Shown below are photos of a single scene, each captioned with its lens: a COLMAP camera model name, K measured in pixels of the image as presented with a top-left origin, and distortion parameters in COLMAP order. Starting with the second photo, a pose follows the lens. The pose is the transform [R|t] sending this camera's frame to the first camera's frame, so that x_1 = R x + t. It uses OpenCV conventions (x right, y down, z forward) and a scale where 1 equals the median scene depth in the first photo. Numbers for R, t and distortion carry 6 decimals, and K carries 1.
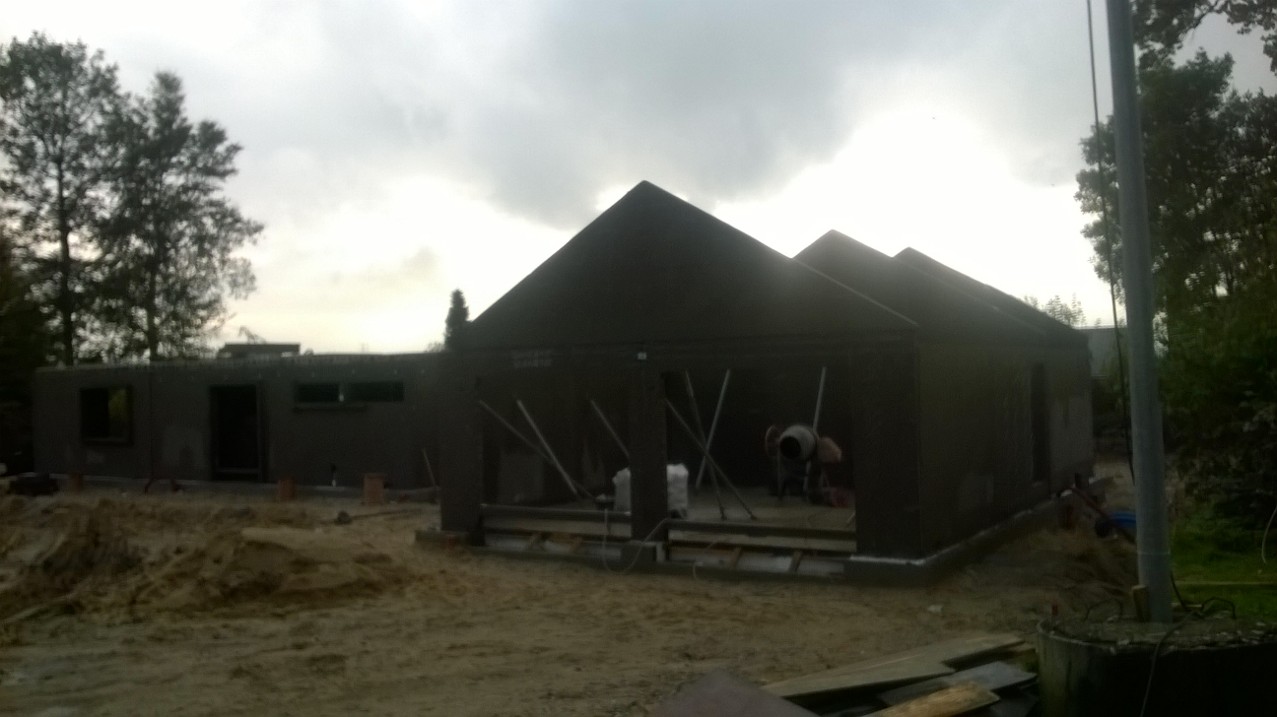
lens RADIAL K [[1161.8, 0, 634.9], [0, 1161.8, 367.2], [0, 0, 1]] dist [0.060330, -0.173763]
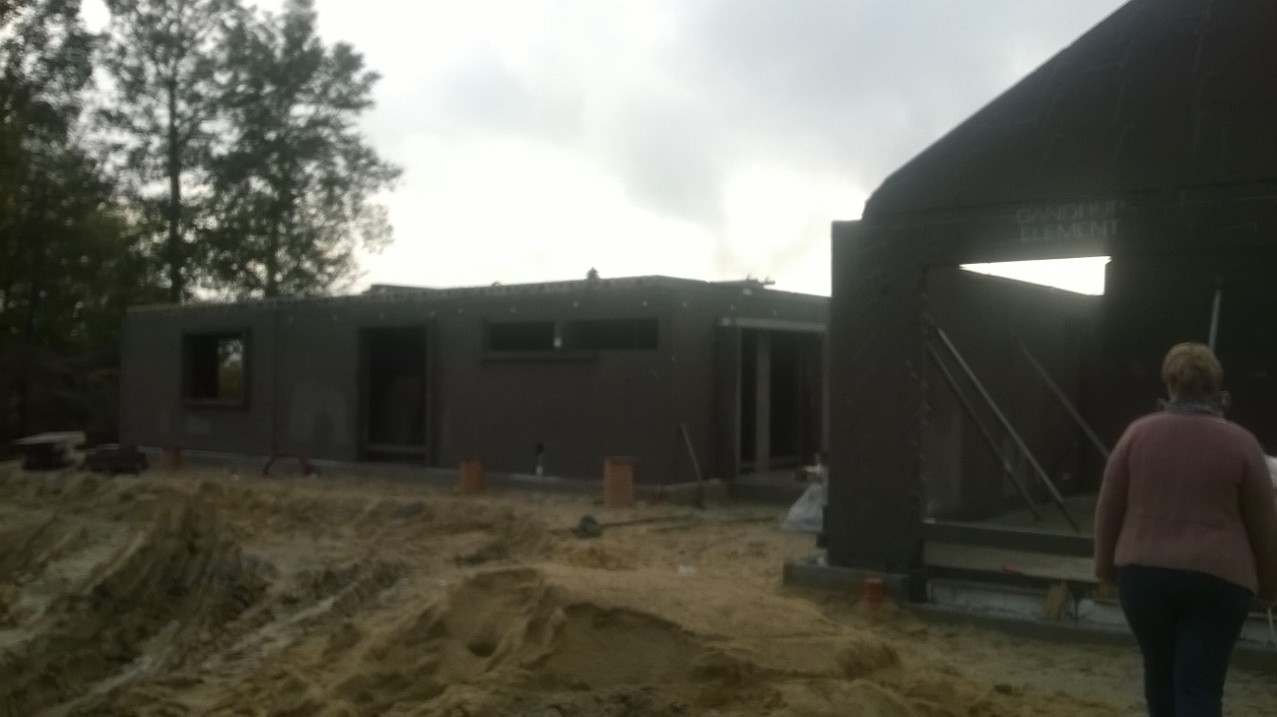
lens RADIAL K [[1189.1, 0, 638.5], [0, 1189.1, 358.5], [0, 0, 1]] dist [0.071165, -0.215627]
pose [[0.995725, 0.028756, -0.087774, -0.071738], [-0.029497, 0.999539, -0.007155, 0.019083], [0.087527, 0.009714, 0.996115, 0.161003]]
